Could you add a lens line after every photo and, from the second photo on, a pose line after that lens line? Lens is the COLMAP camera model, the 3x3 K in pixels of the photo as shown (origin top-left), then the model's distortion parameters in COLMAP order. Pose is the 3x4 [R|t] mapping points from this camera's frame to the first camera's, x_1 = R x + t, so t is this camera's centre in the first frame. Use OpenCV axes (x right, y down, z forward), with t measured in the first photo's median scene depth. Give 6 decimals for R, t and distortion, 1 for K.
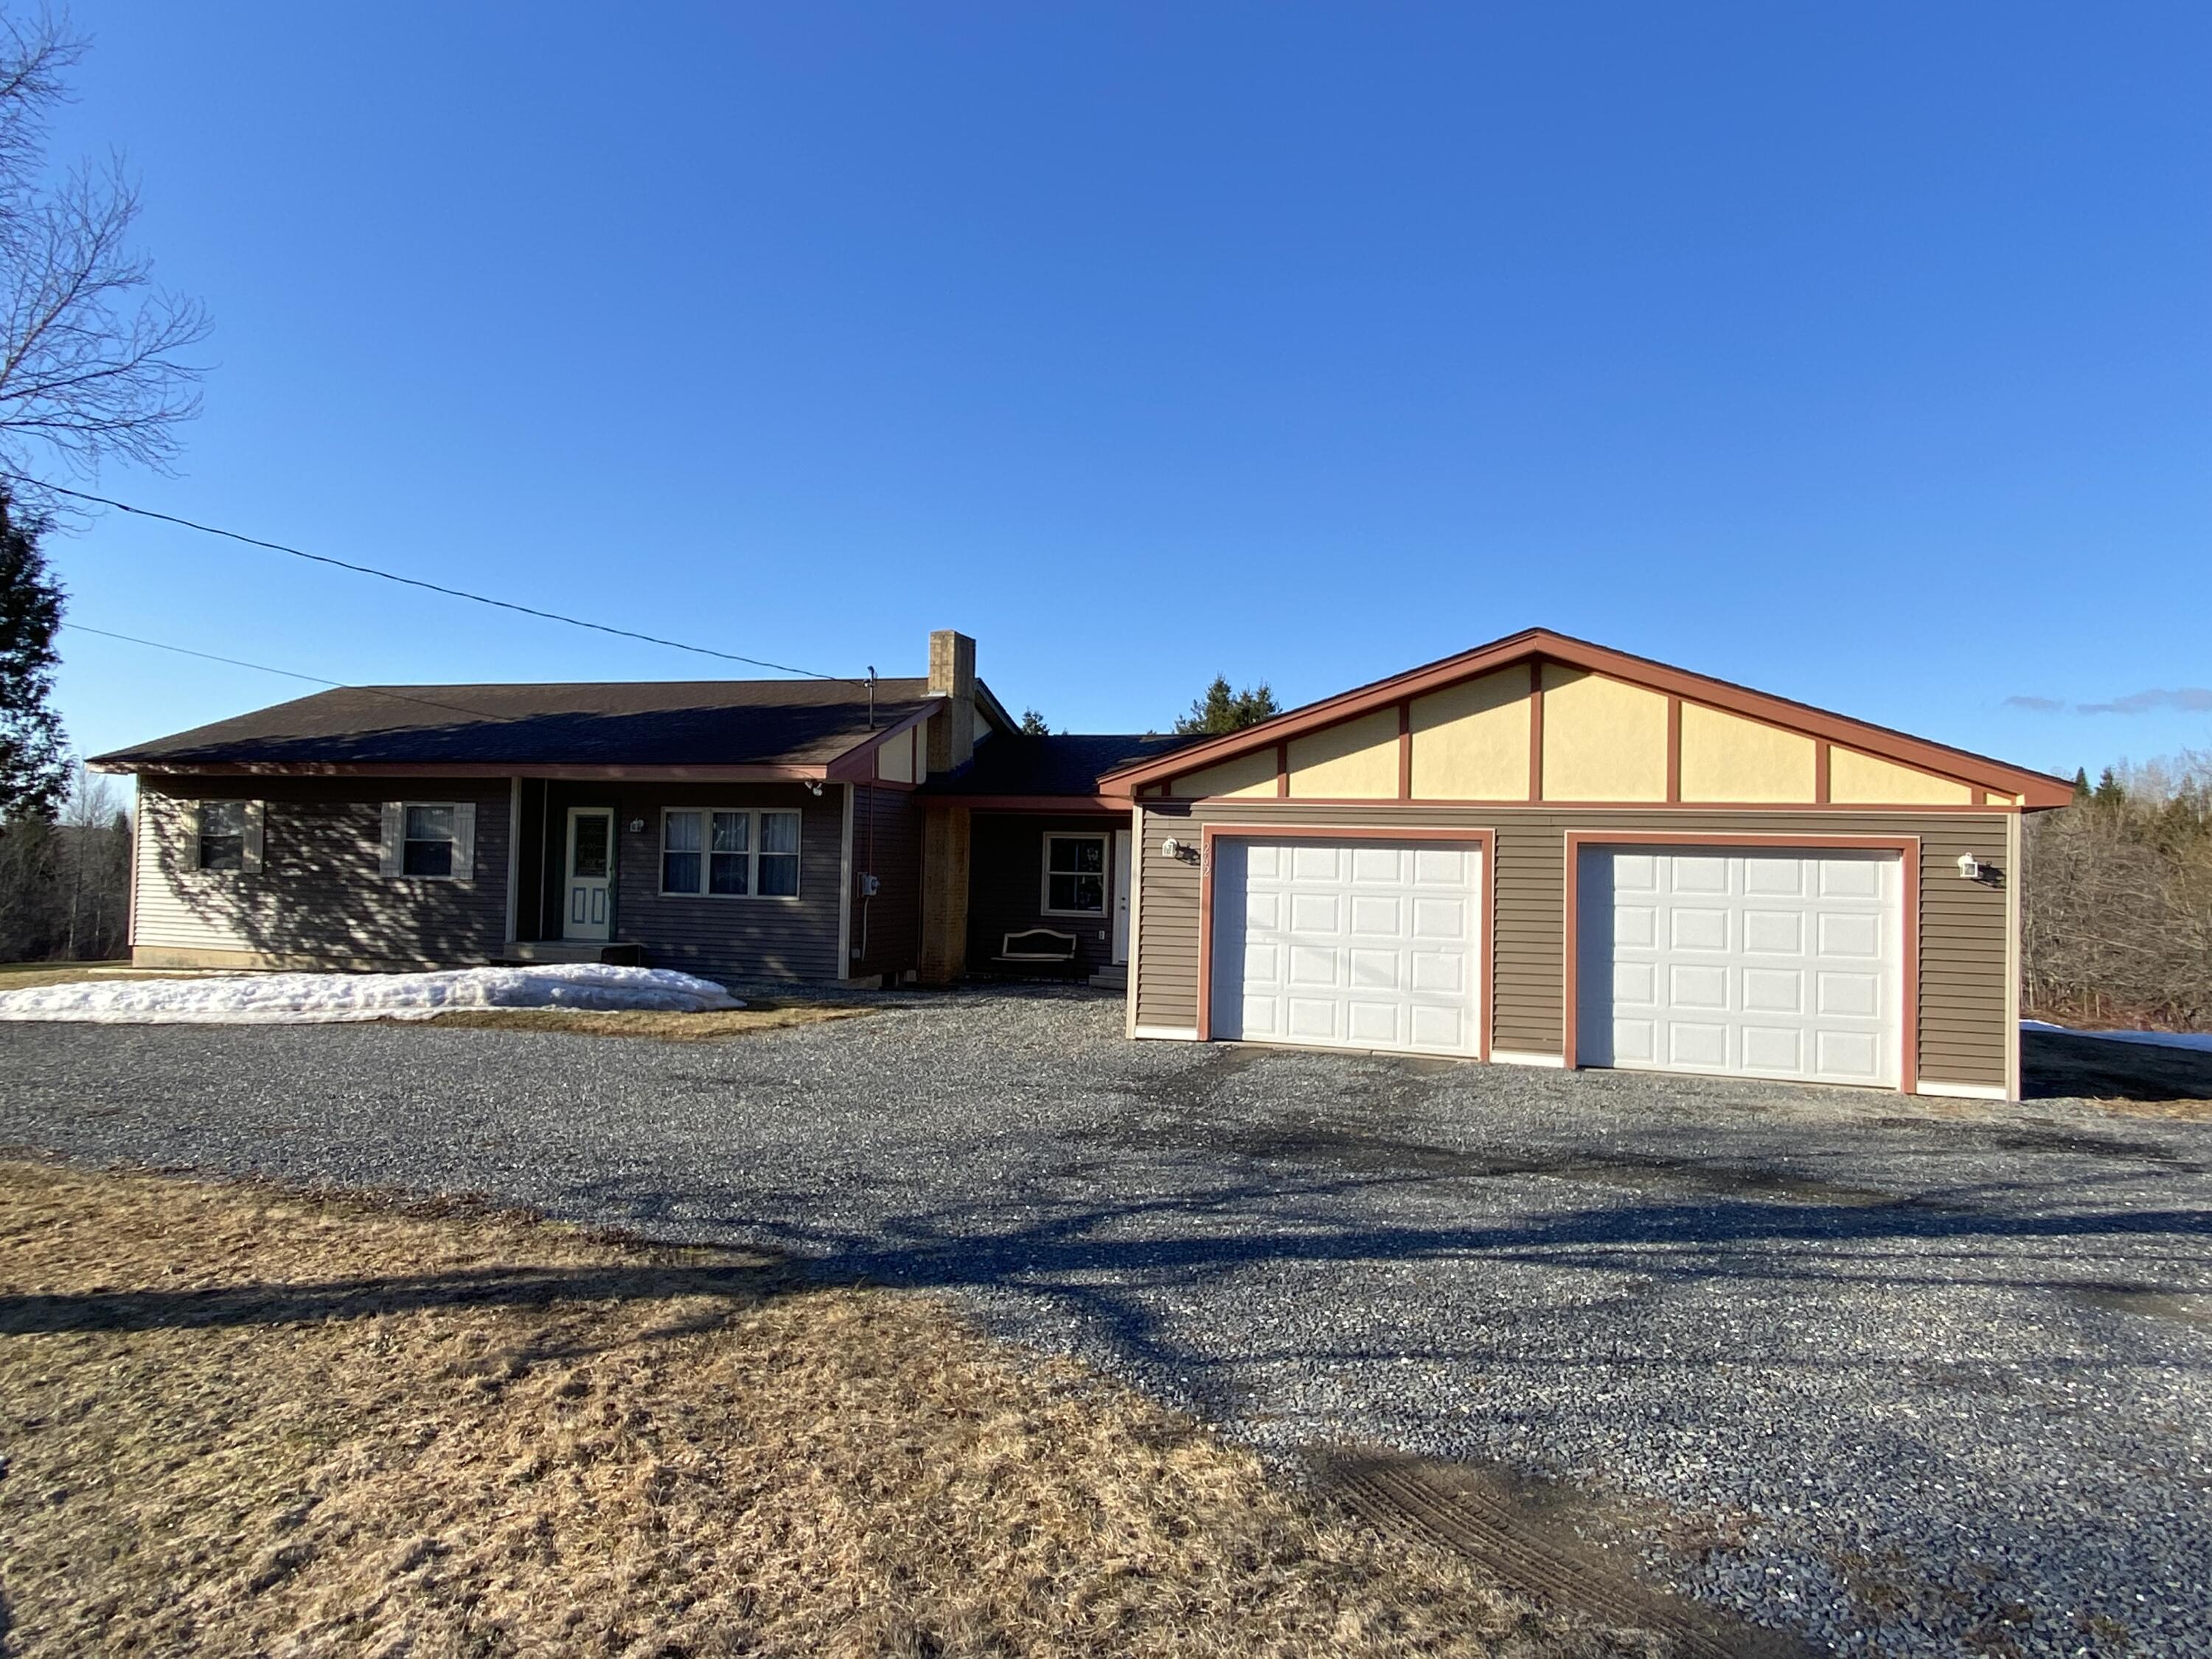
lens RADIAL K [[1344.5, 0, 1107.6], [0, 1344.5, 814.0], [0, 0, 1]] dist [0.026619, -0.050618]
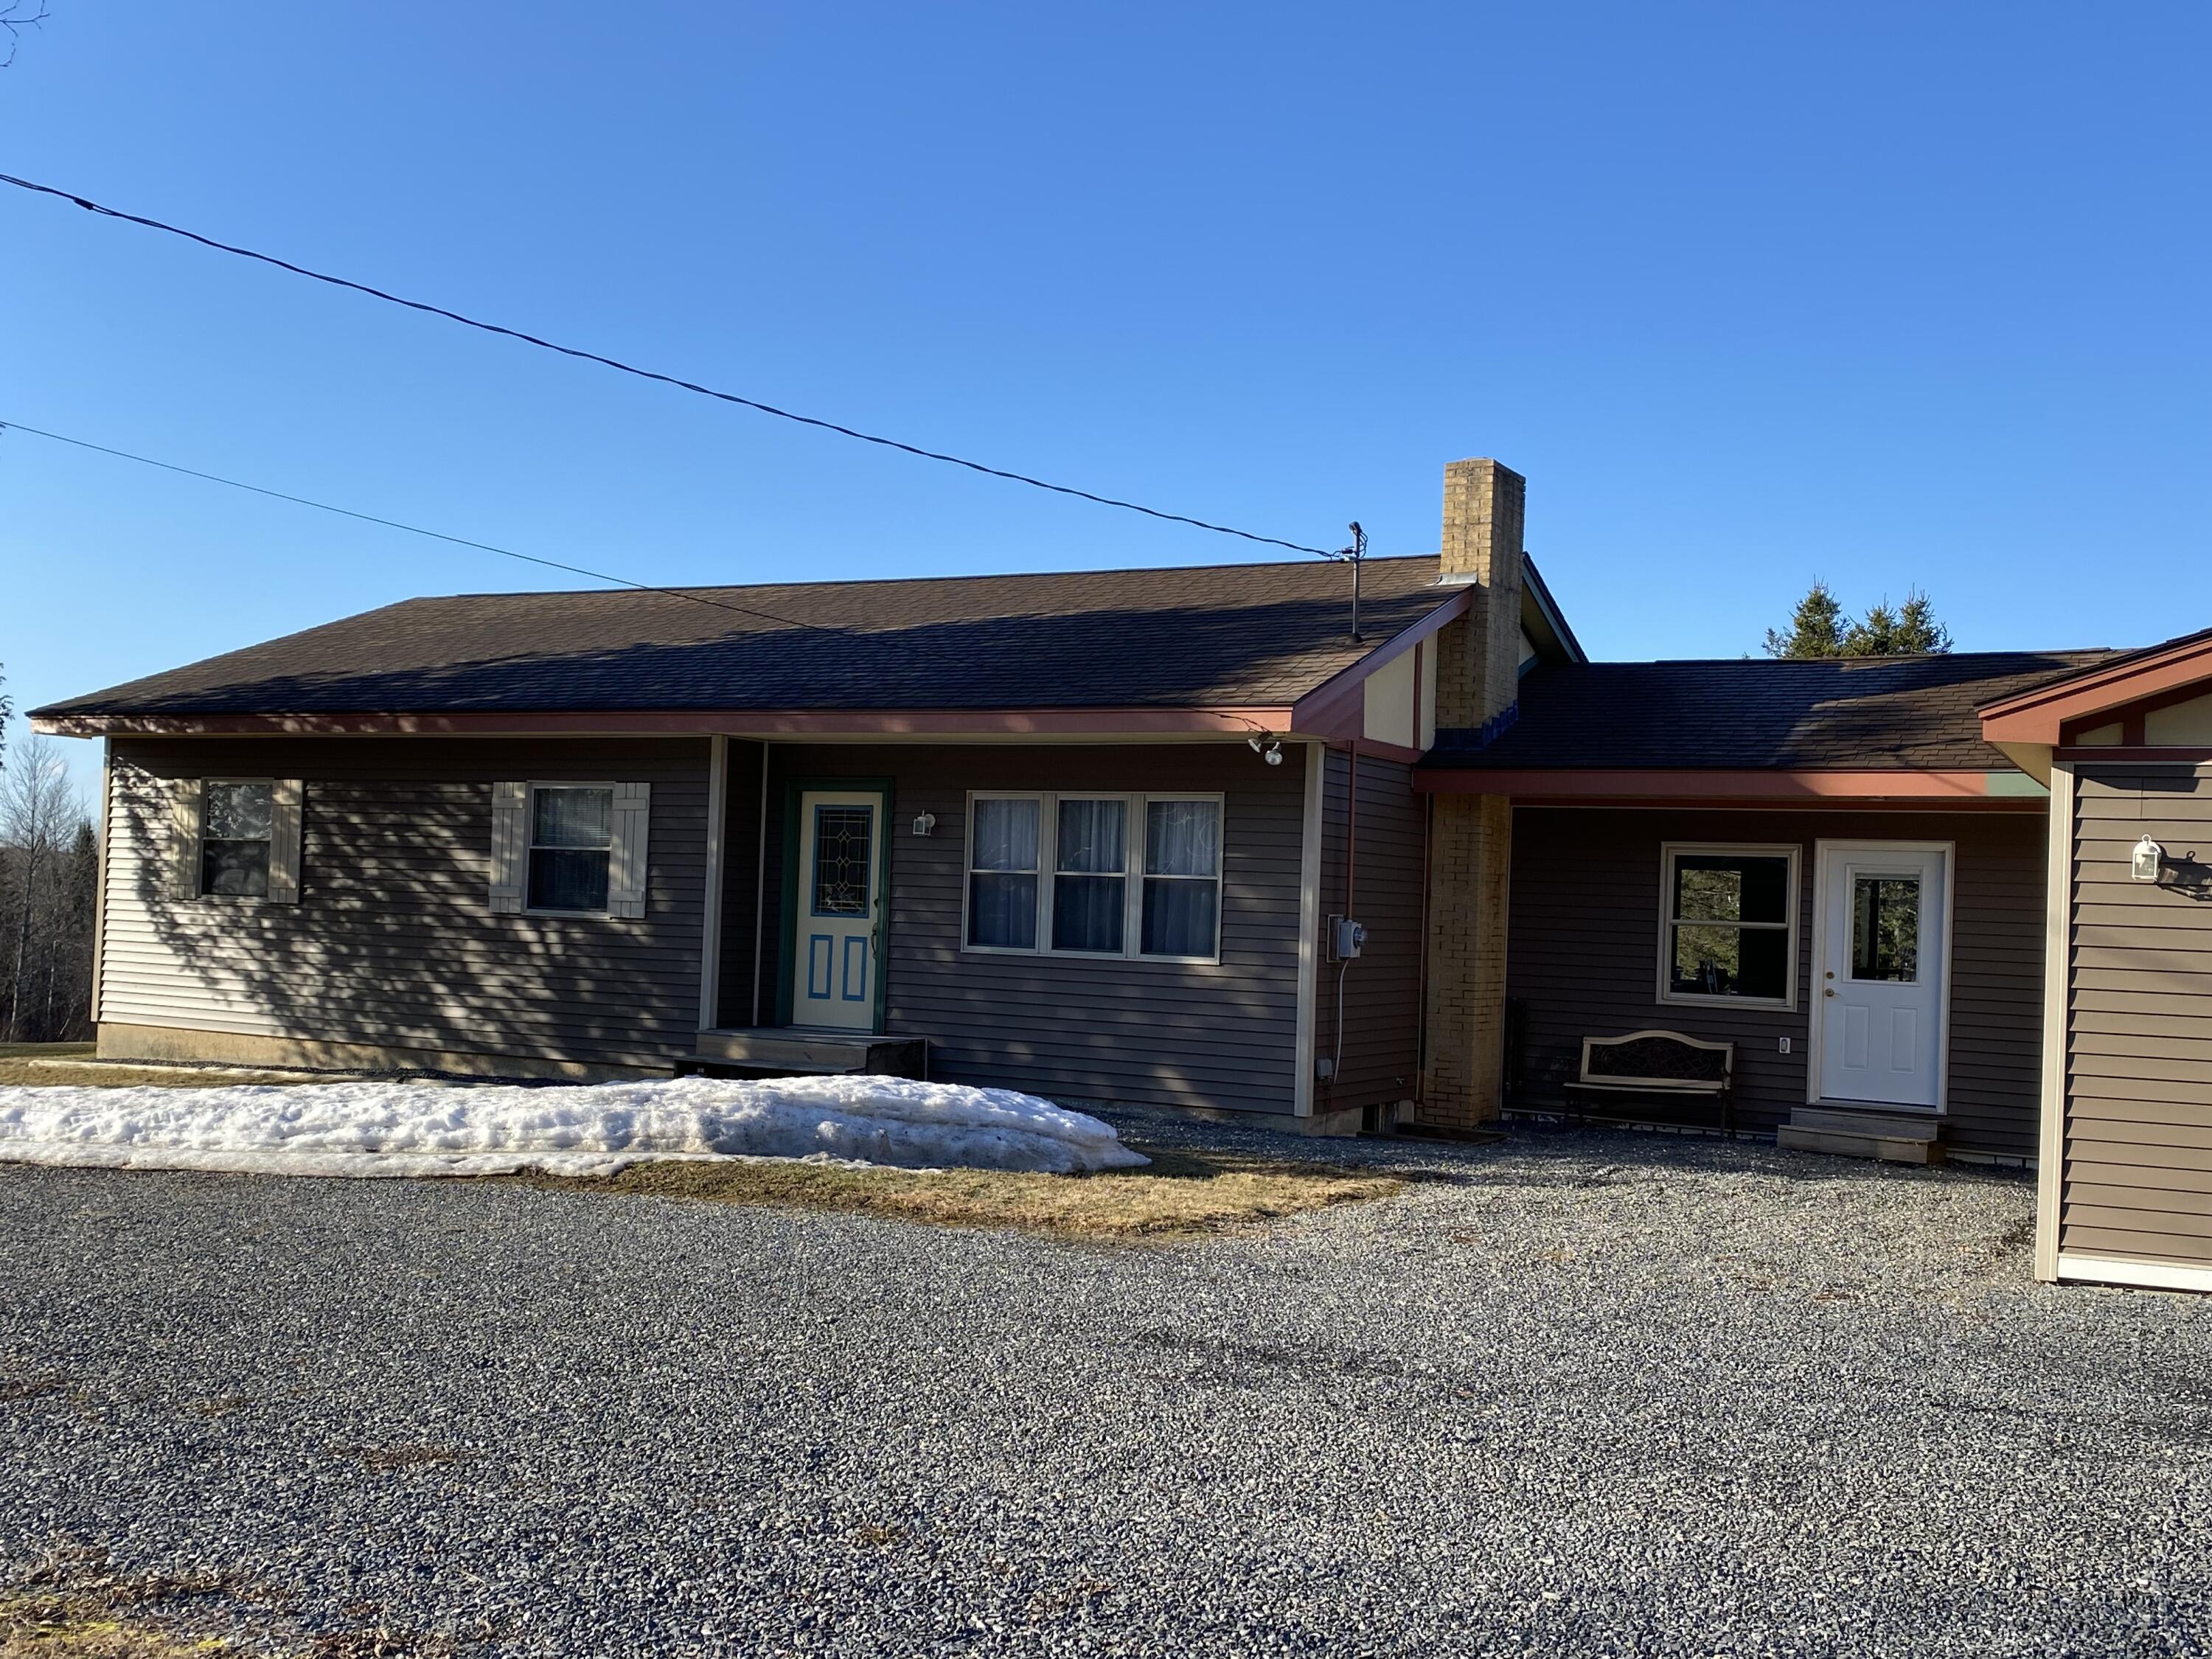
lens RADIAL K [[2213.1, 0, 1105.5], [0, 2213.1, 835.5], [0, 0, 1]] dist [0.130671, -0.308430]
pose [[0.978813, 0.005966, -0.204668, -0.090290], [-0.005767, 0.999982, 0.001569, 0.011321], [0.204673, -0.000355, 0.978830, 0.125748]]
